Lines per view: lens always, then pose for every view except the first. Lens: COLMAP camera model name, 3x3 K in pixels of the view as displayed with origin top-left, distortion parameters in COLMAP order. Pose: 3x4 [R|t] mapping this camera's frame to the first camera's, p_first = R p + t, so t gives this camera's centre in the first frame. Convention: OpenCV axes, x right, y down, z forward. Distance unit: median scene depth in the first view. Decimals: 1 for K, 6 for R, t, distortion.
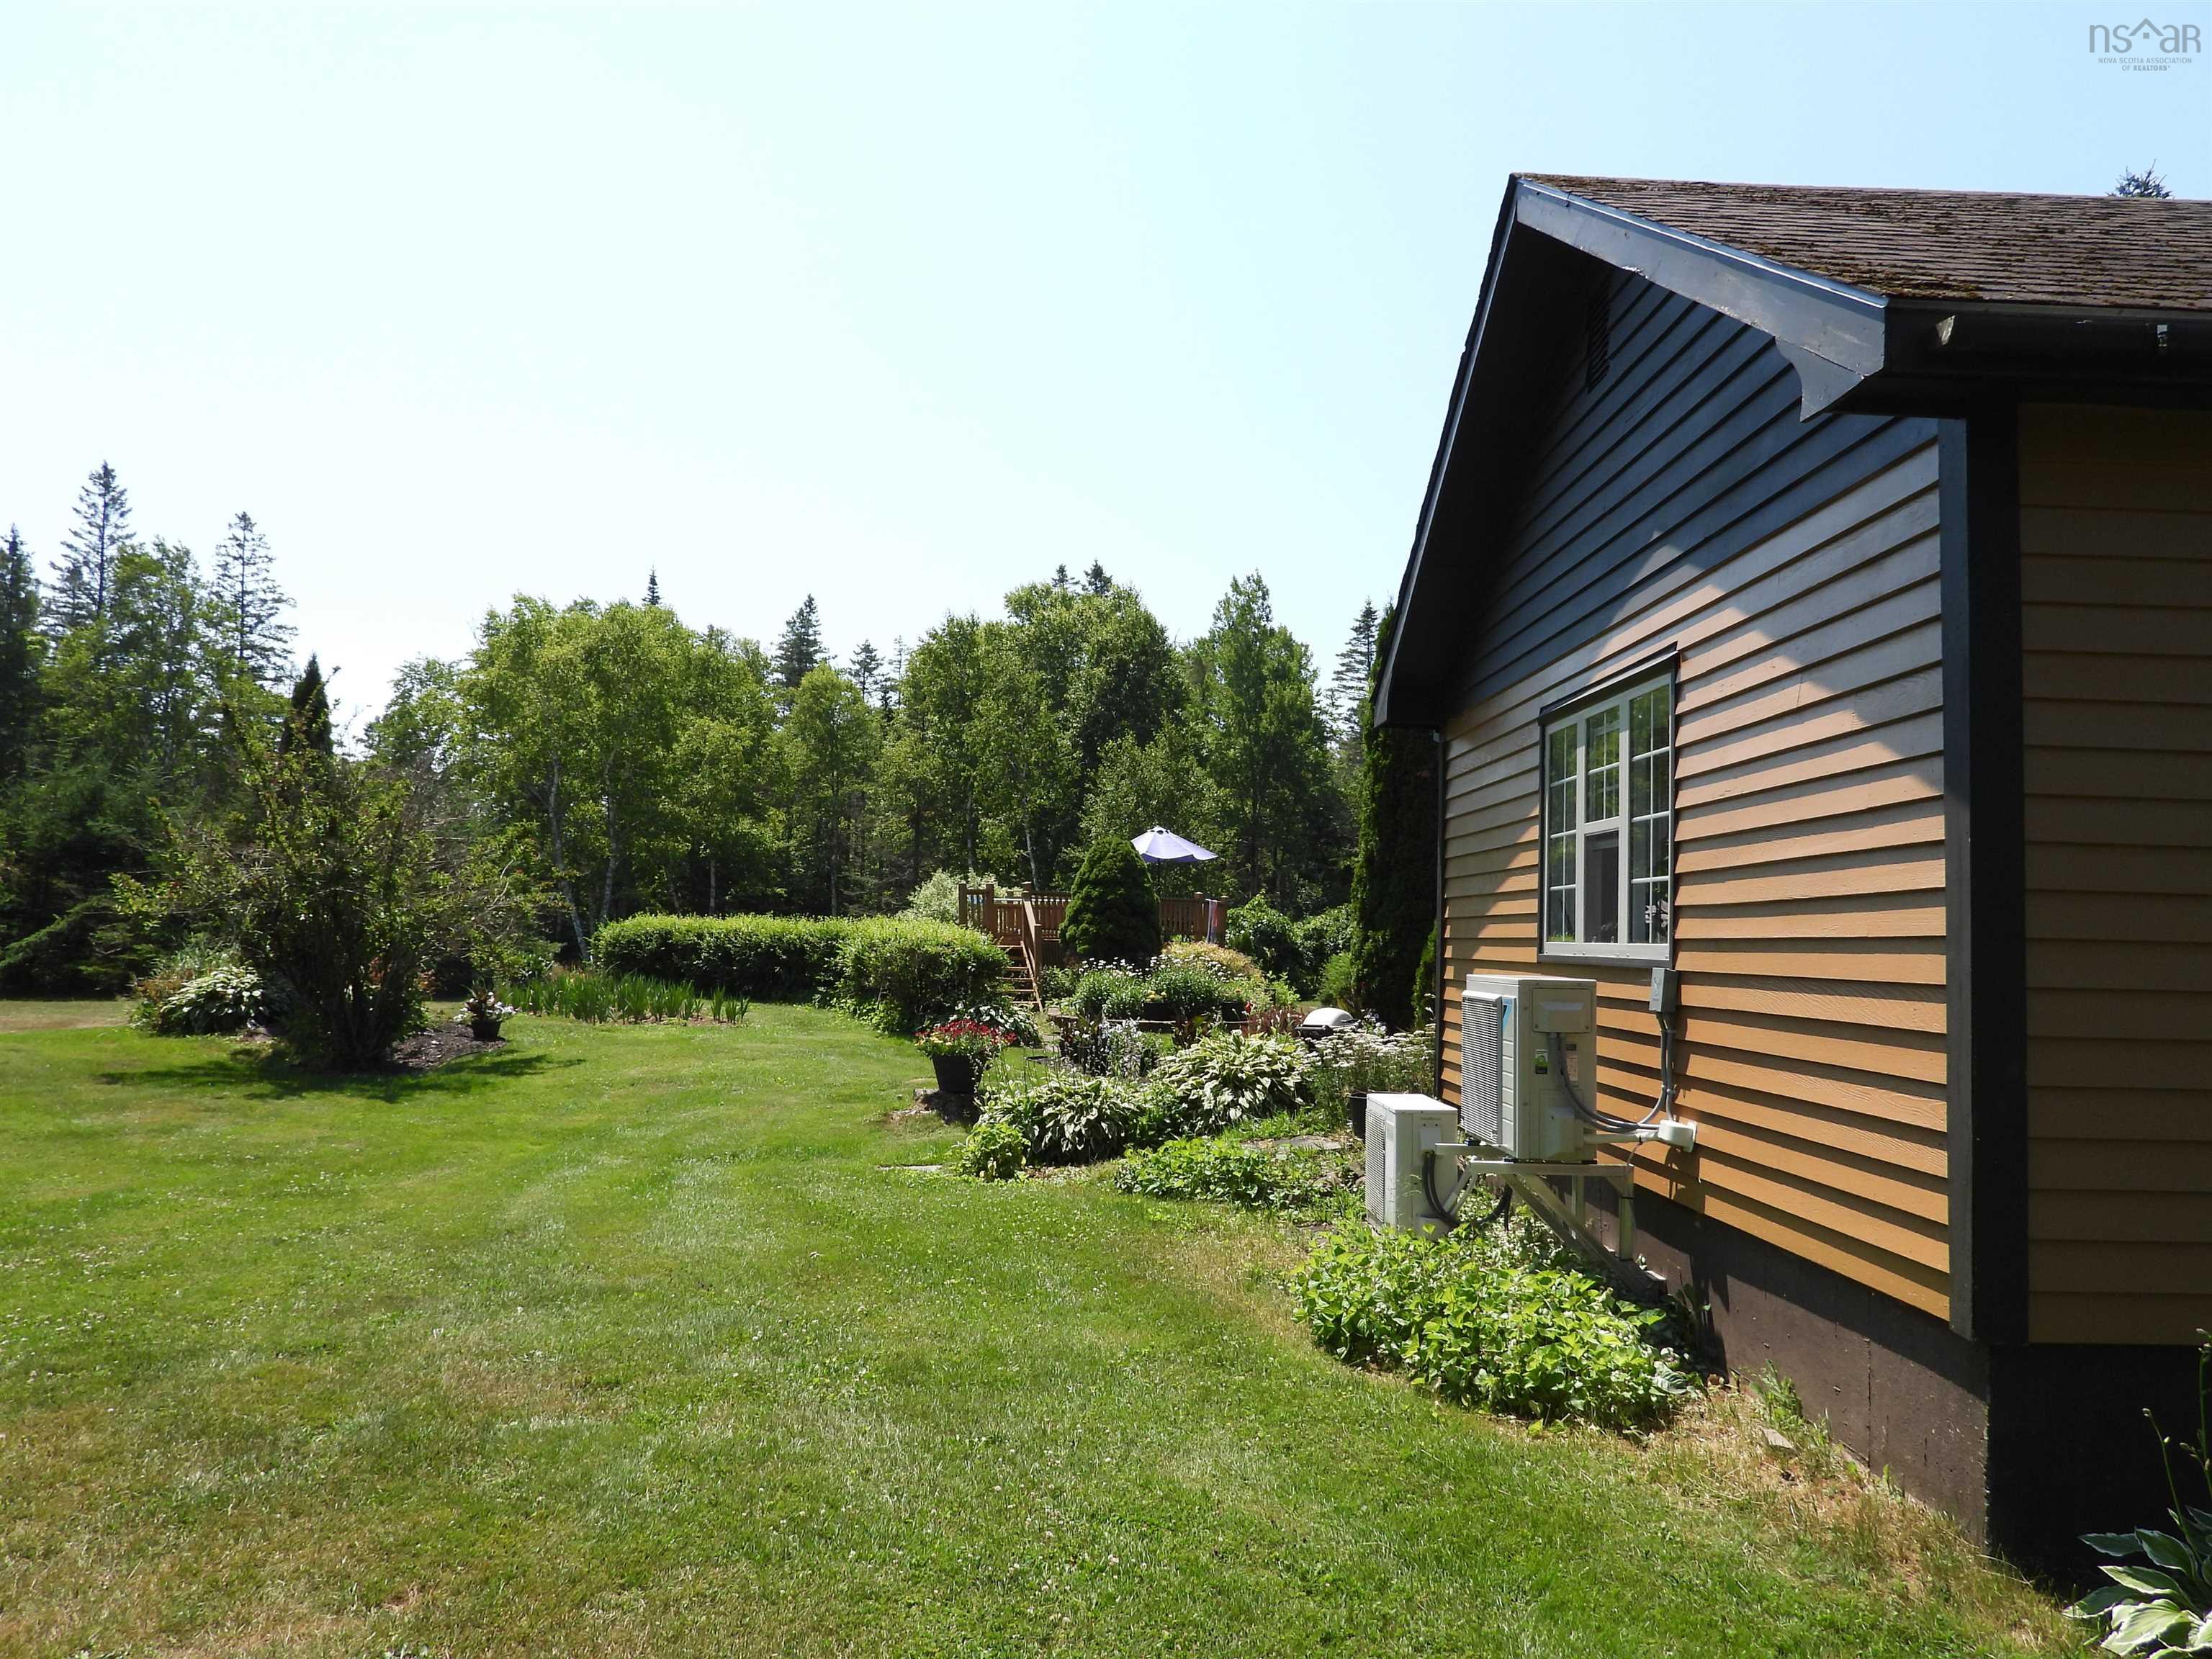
lens RADIAL K [[1580.0, 0, 1106.0], [0, 1580.0, 829.5], [0, 0, 1]] dist [-0.019234, 0.002206]
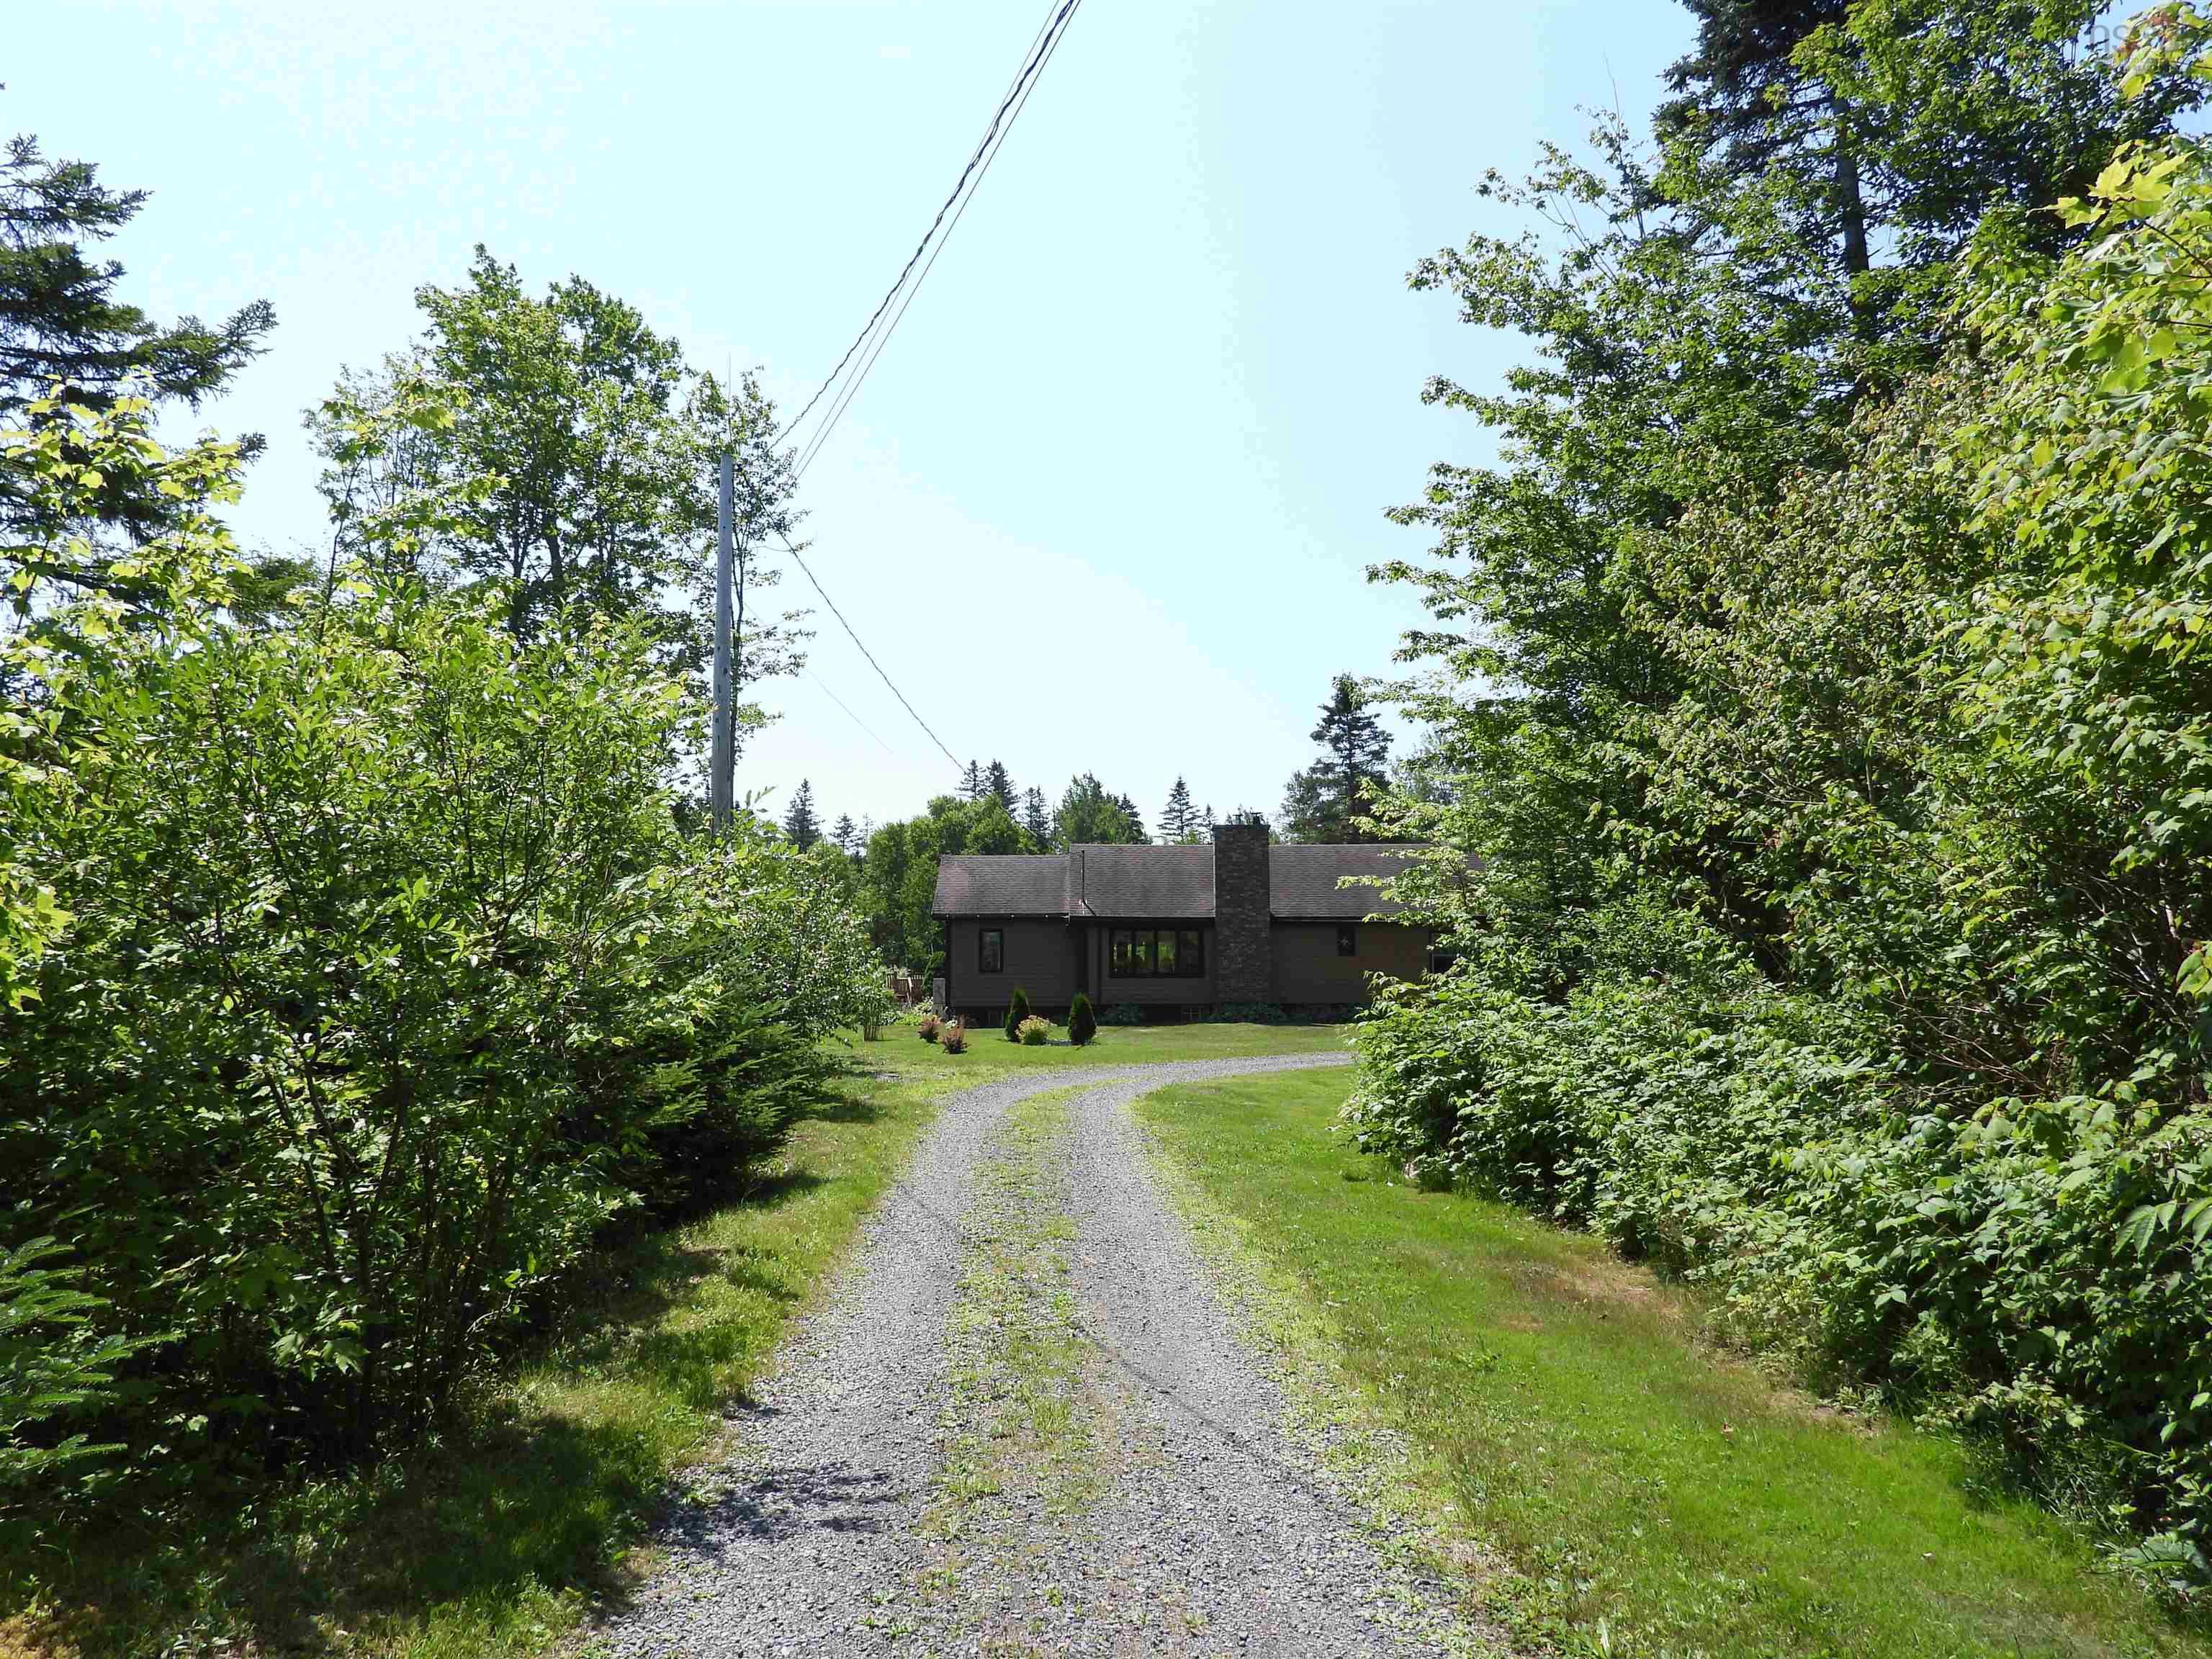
lens RADIAL K [[1580.0, 0, 1106.0], [0, 1580.0, 829.5], [0, 0, 1]] dist [-0.019234, 0.002206]
pose [[0.999310, -0.035218, 0.011832, 0.750742], [0.035818, 0.997844, -0.054995, -0.127947], [-0.009870, 0.055381, 0.998417, -4.803524]]
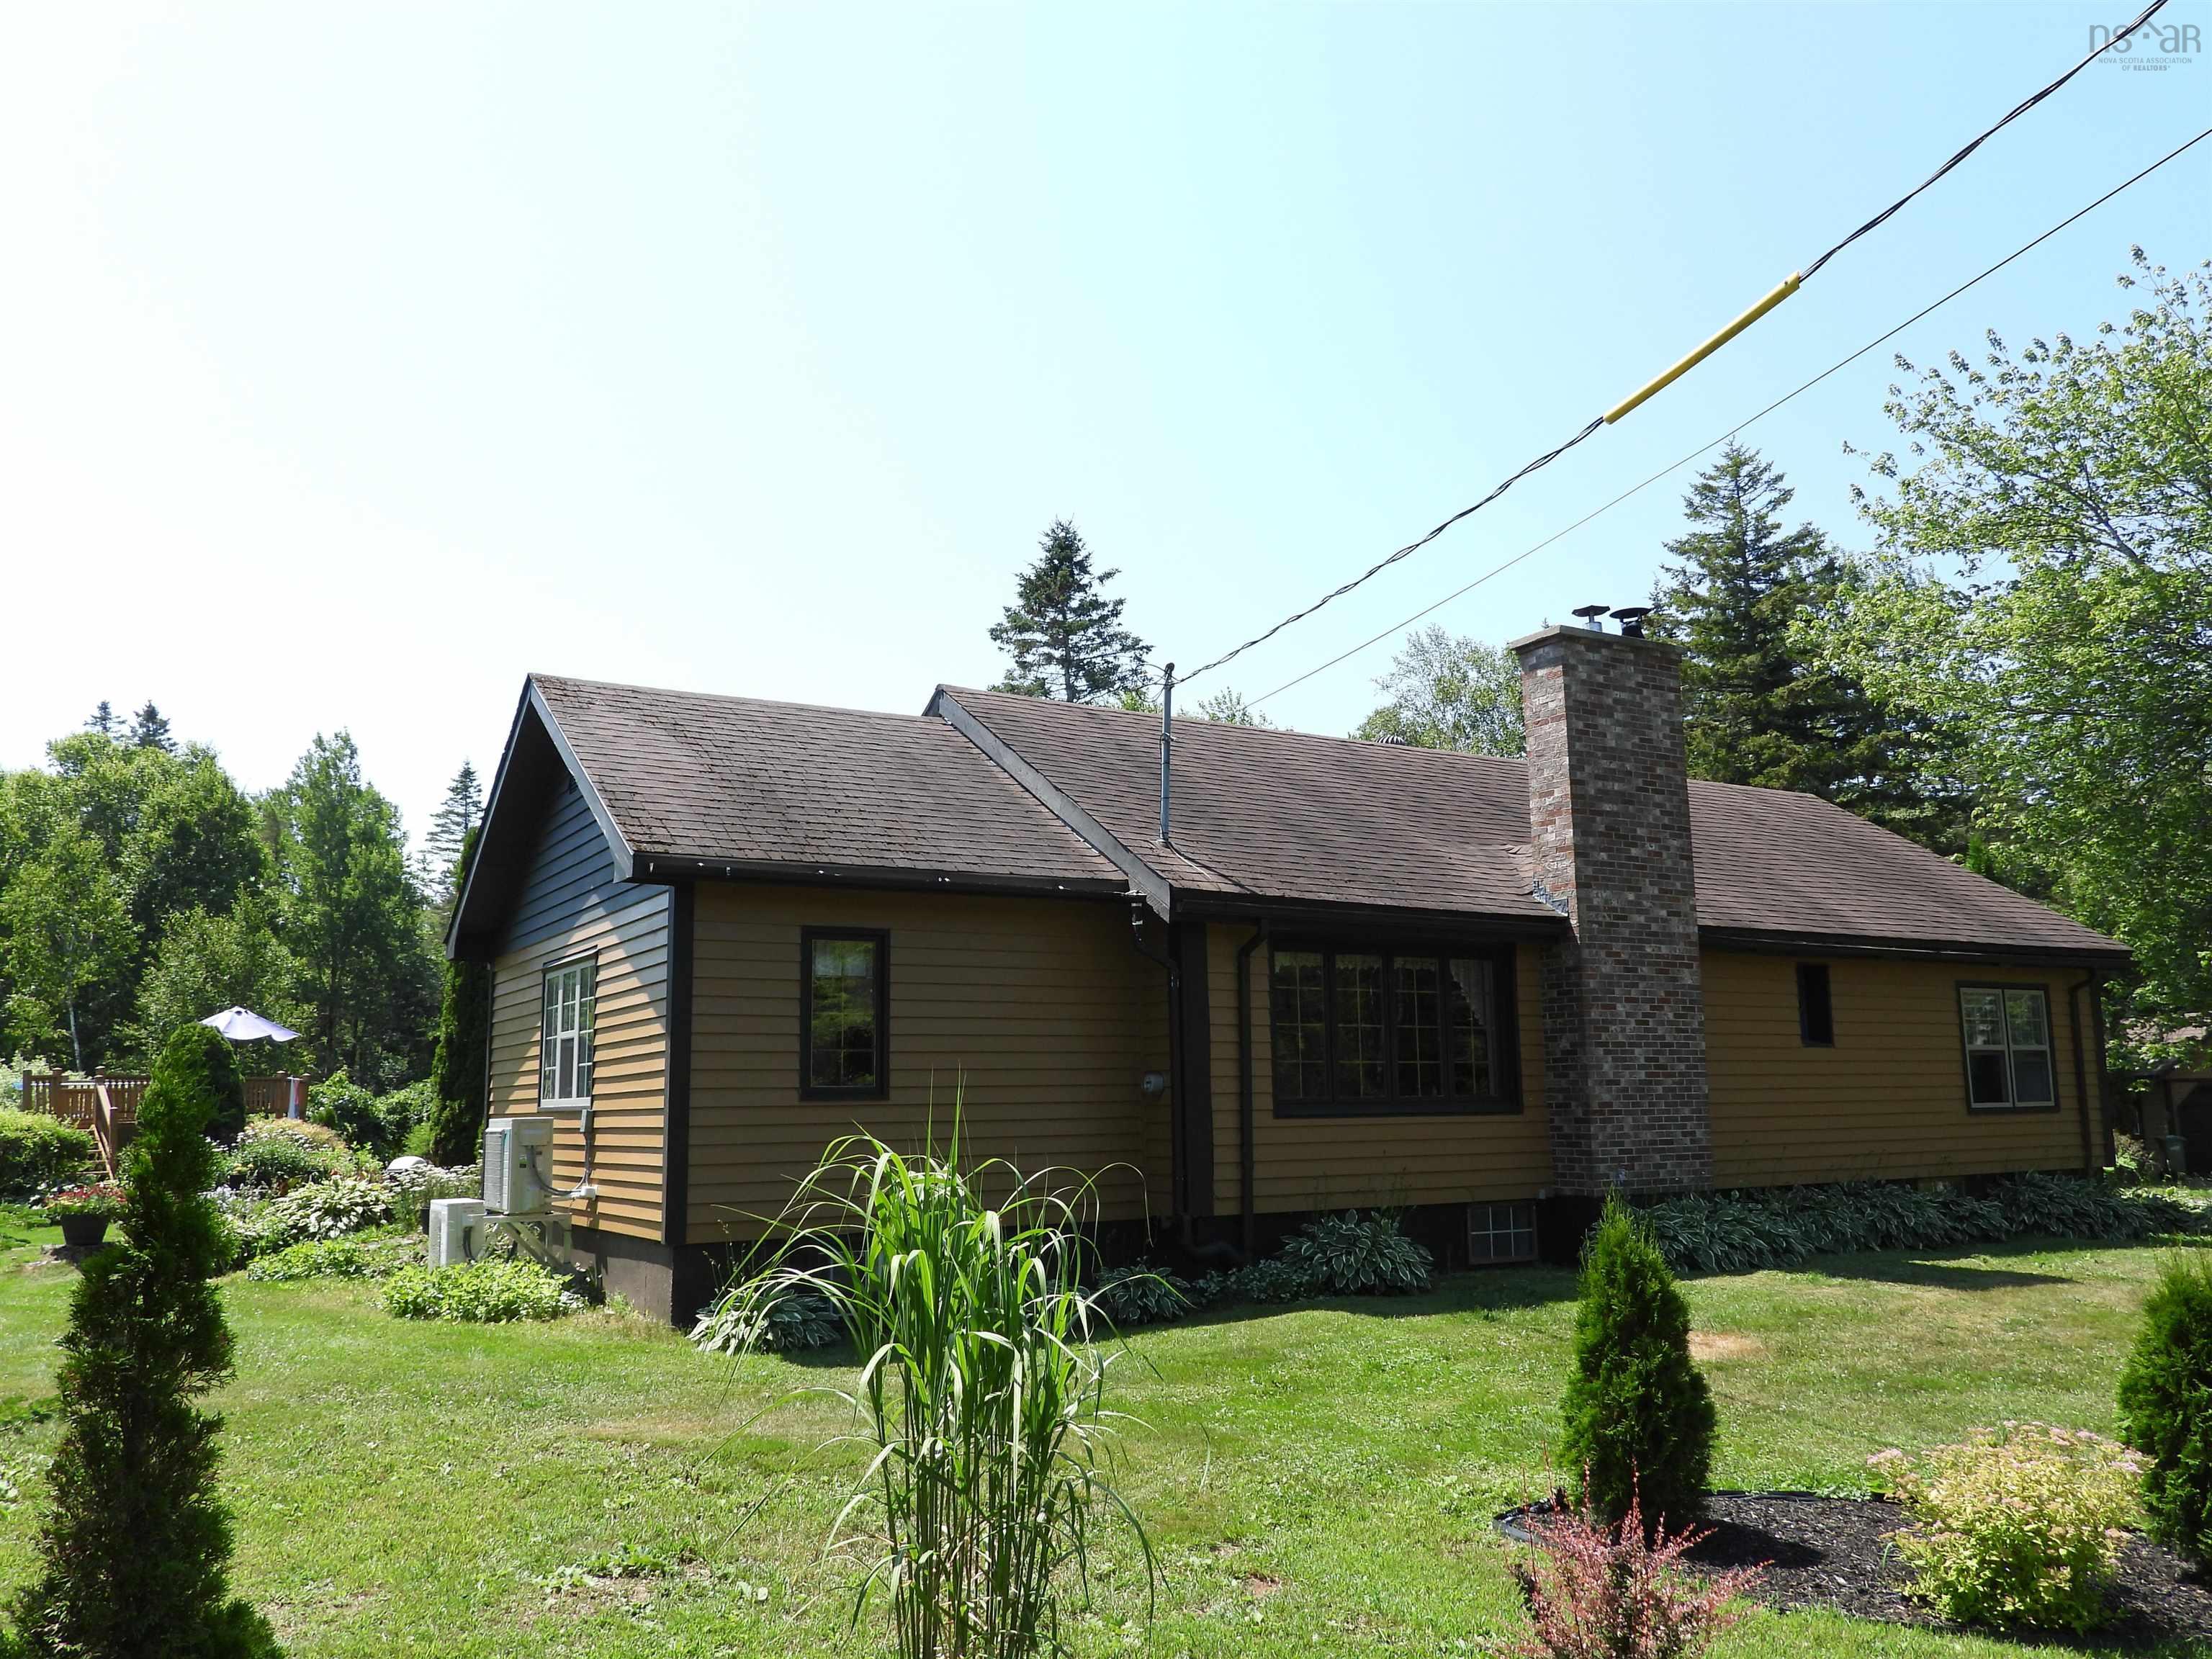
lens RADIAL K [[1706.7, 0, 1106.0], [0, 1706.7, 829.5], [0, 0, 1]] dist [-0.007403, -0.004814]
pose [[0.866737, 0.039454, 0.497202, -0.118672], [0.006600, 0.995872, -0.090528, -0.047762], [-0.498721, 0.081746, 0.862899, -0.888763]]
